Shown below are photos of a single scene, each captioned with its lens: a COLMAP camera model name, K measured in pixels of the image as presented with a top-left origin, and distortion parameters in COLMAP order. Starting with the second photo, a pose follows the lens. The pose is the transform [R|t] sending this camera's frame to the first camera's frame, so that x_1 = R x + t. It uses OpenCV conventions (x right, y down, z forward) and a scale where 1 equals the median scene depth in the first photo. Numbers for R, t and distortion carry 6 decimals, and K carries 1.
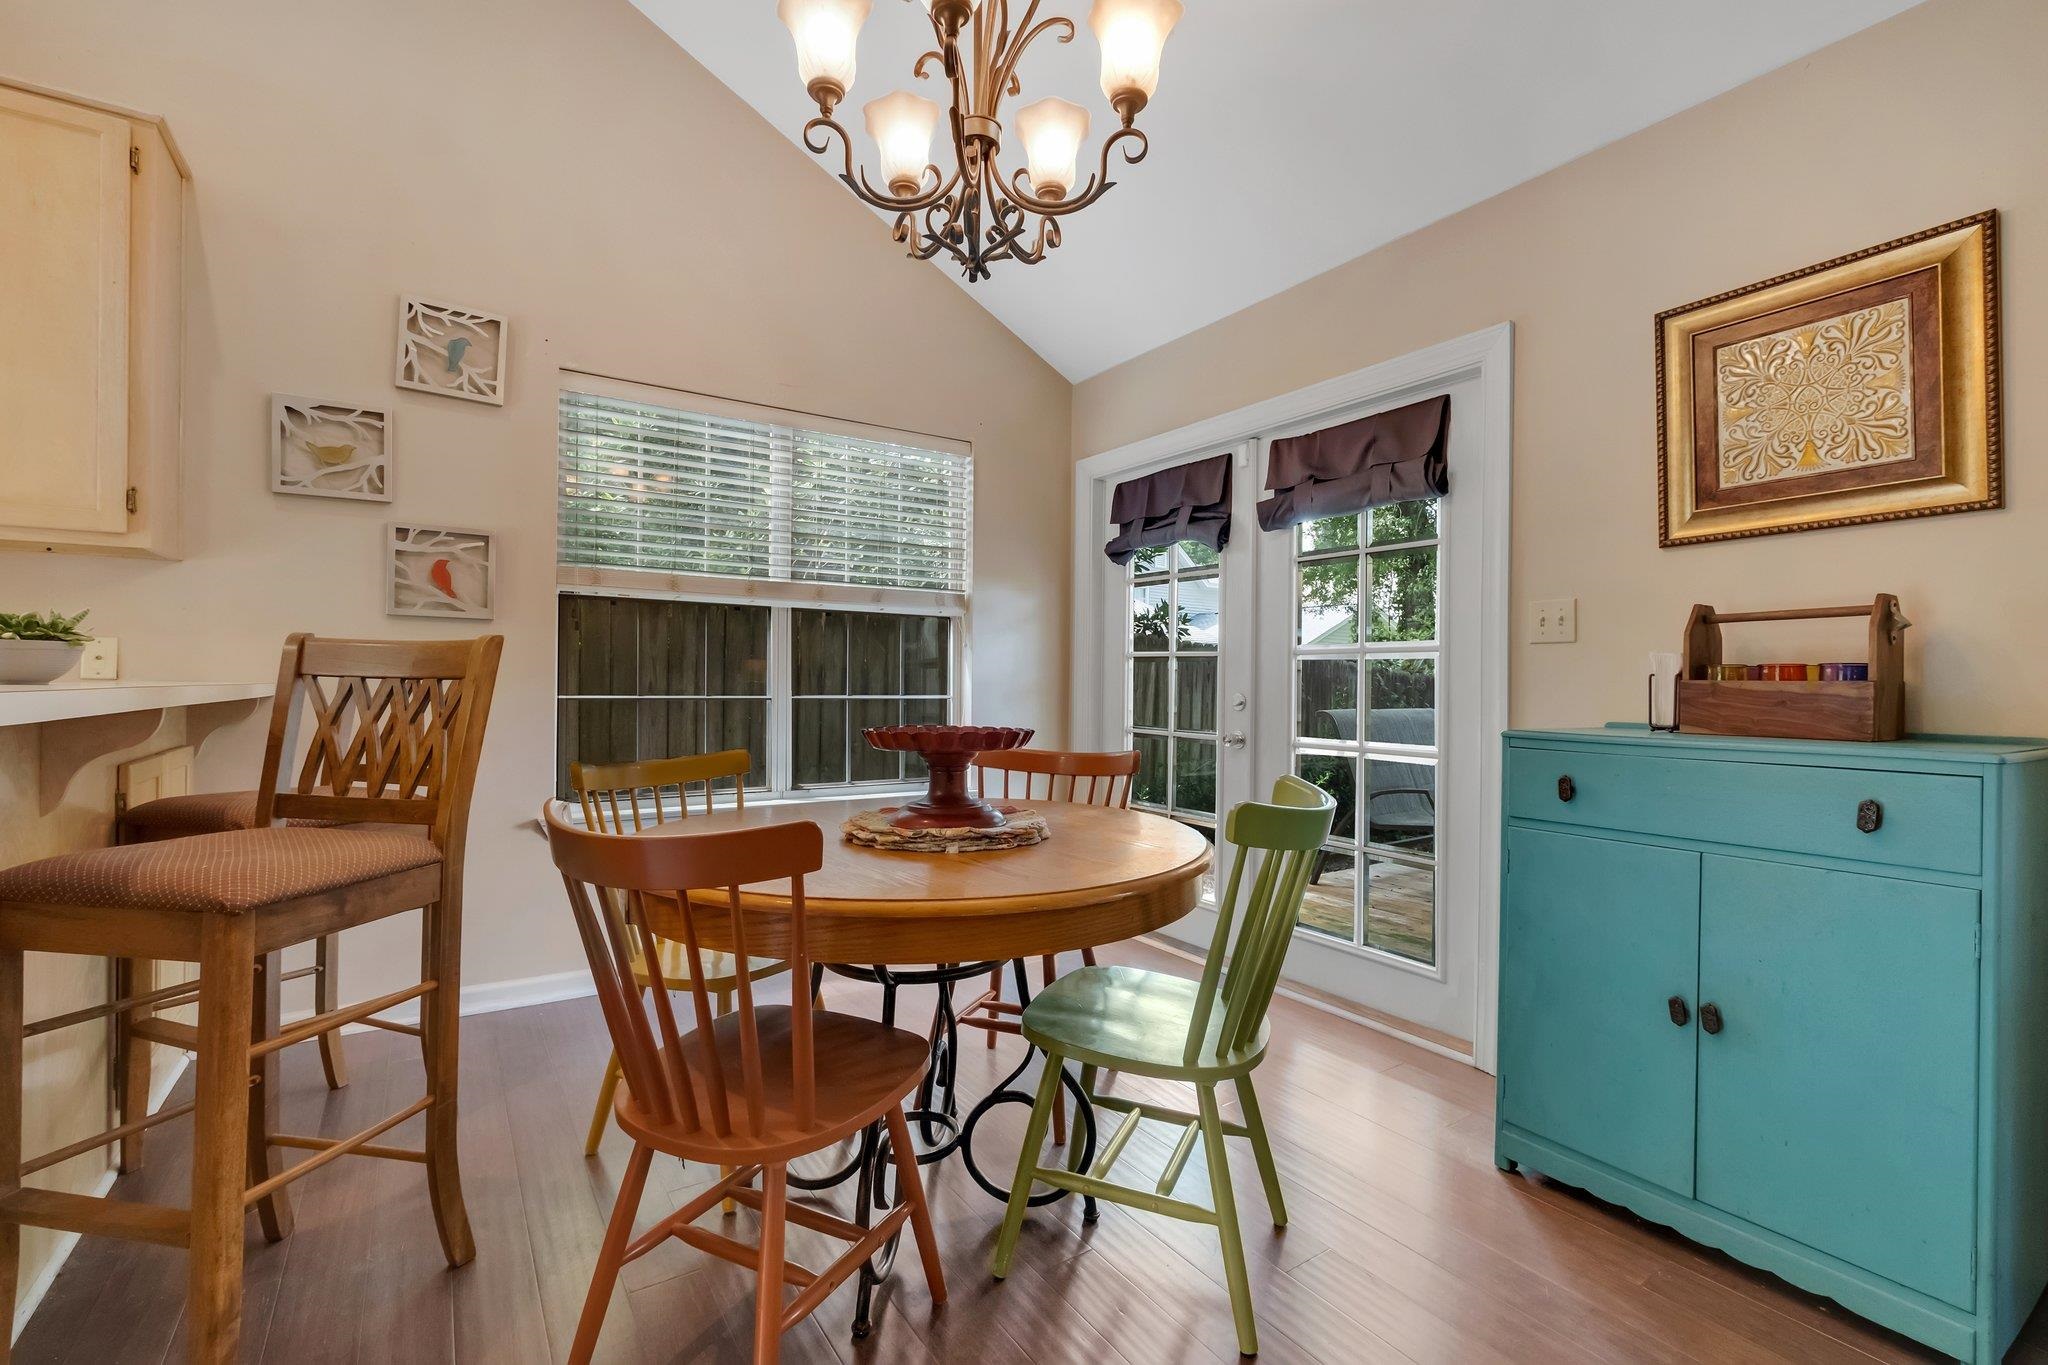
lens RADIAL K [[897.9, 0, 1013.4], [0, 897.9, 674.4], [0, 0, 1]] dist [-0.002889, -0.000705]
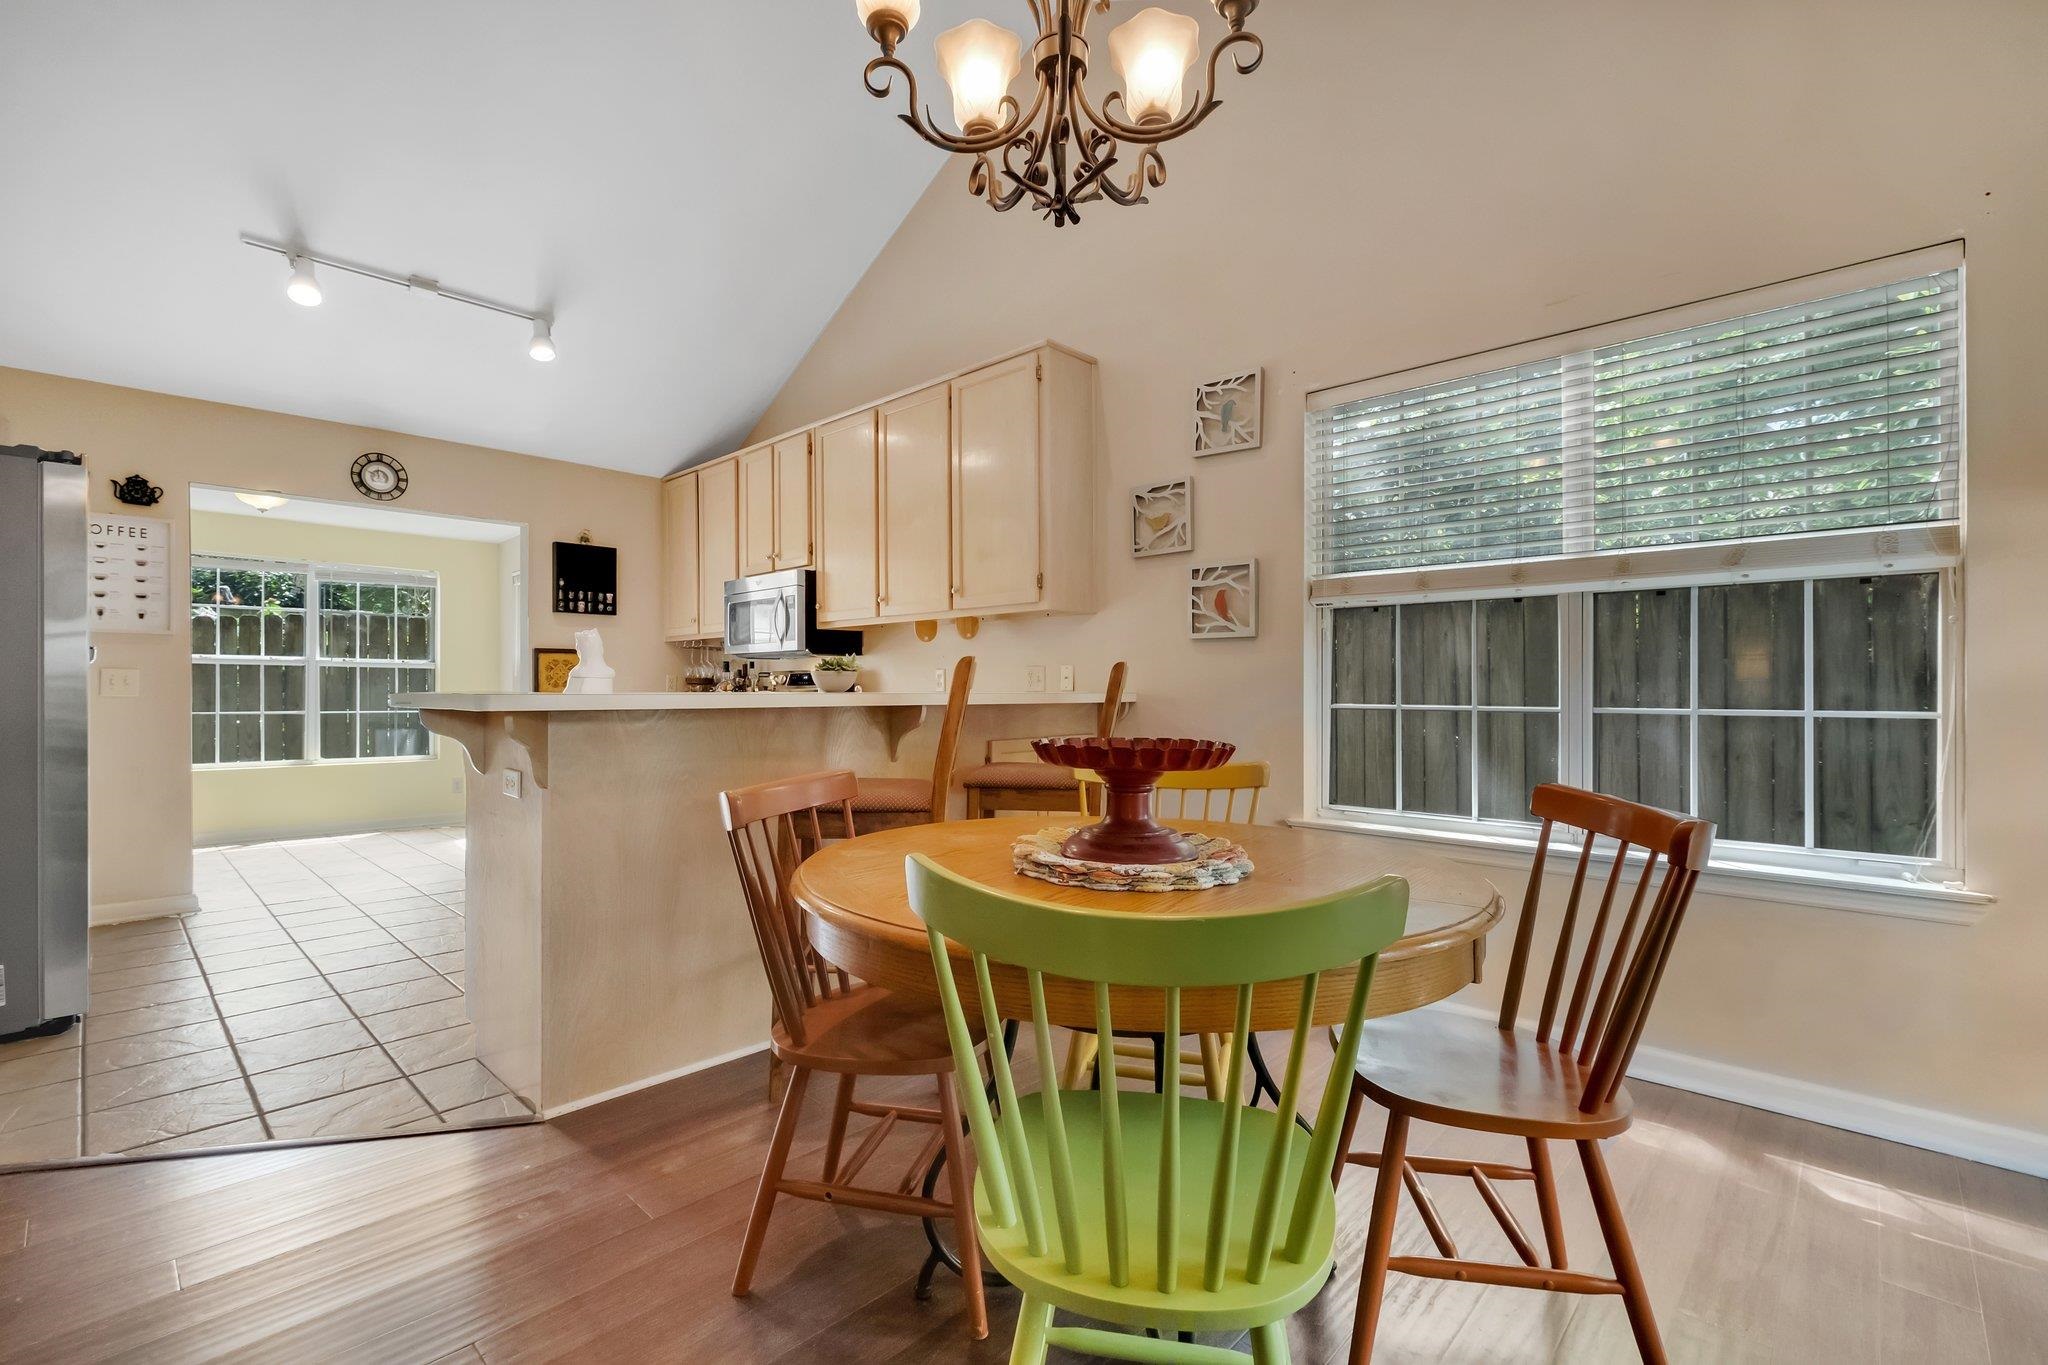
lens RADIAL K [[891.9, 0, 1012.9], [0, 891.9, 686.8], [0, 0, 1]] dist [-0.003590, -0.000147]
pose [[0.226436, -0.009662, -0.973978, 0.493906], [0.008708, 0.999931, -0.007895, 0.008731], [0.973987, -0.006694, 0.226504, 0.489835]]
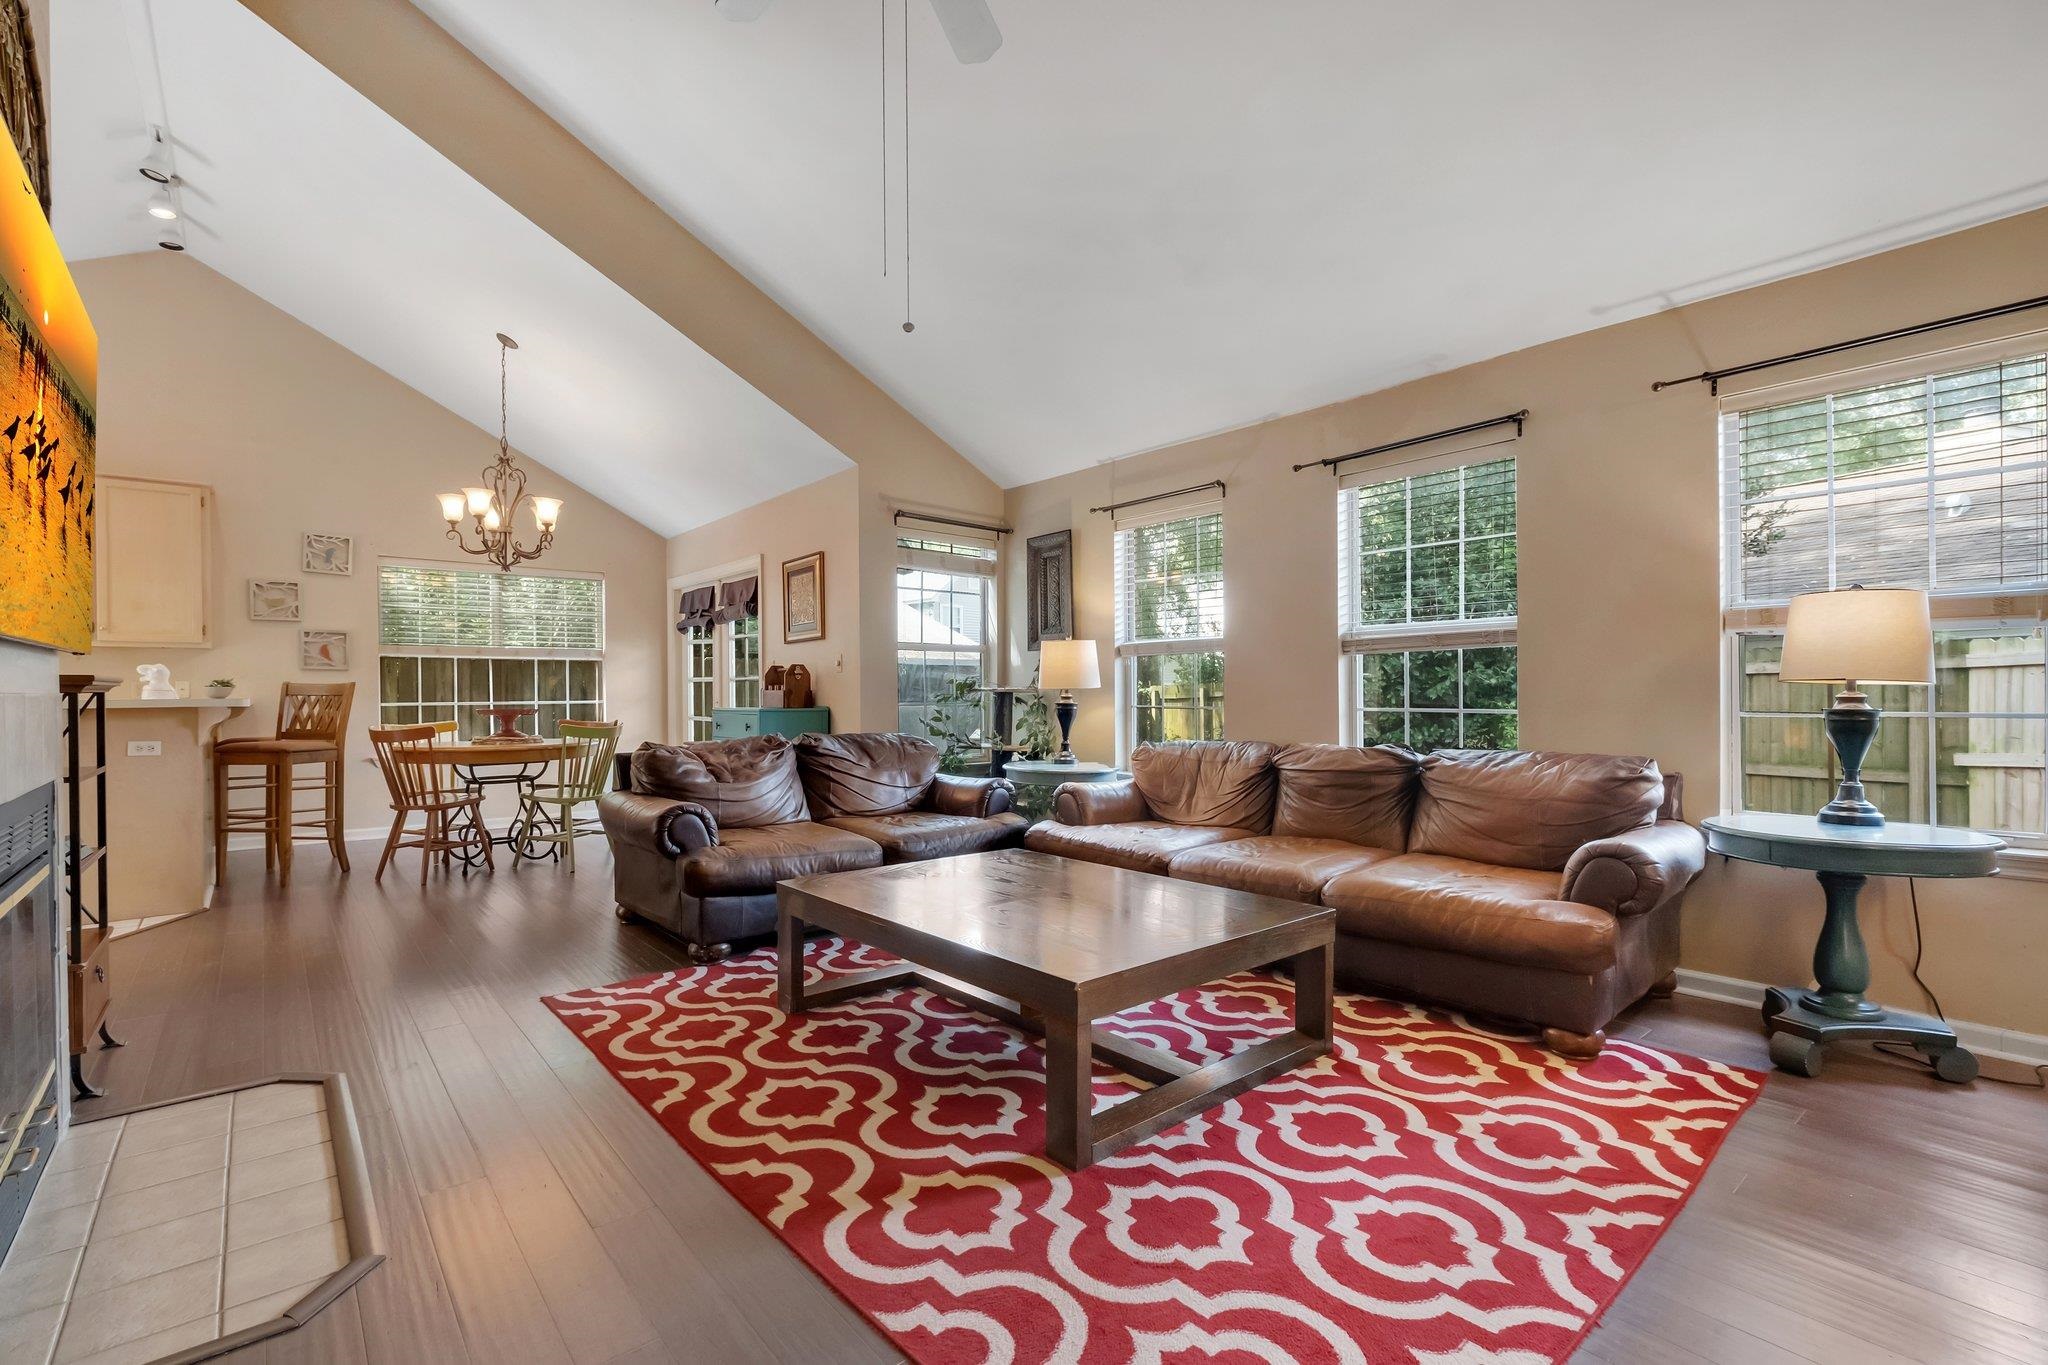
lens RADIAL K [[907.8, 0, 1007.2], [0, 907.8, 697.9], [0, 0, 1]] dist [-0.007555, 0.000012]
pose [[0.993657, -0.014413, 0.111522, 0.908903], [0.012822, 0.999806, 0.014971, -0.003076], [-0.111716, -0.013447, 0.993649, -1.621311]]
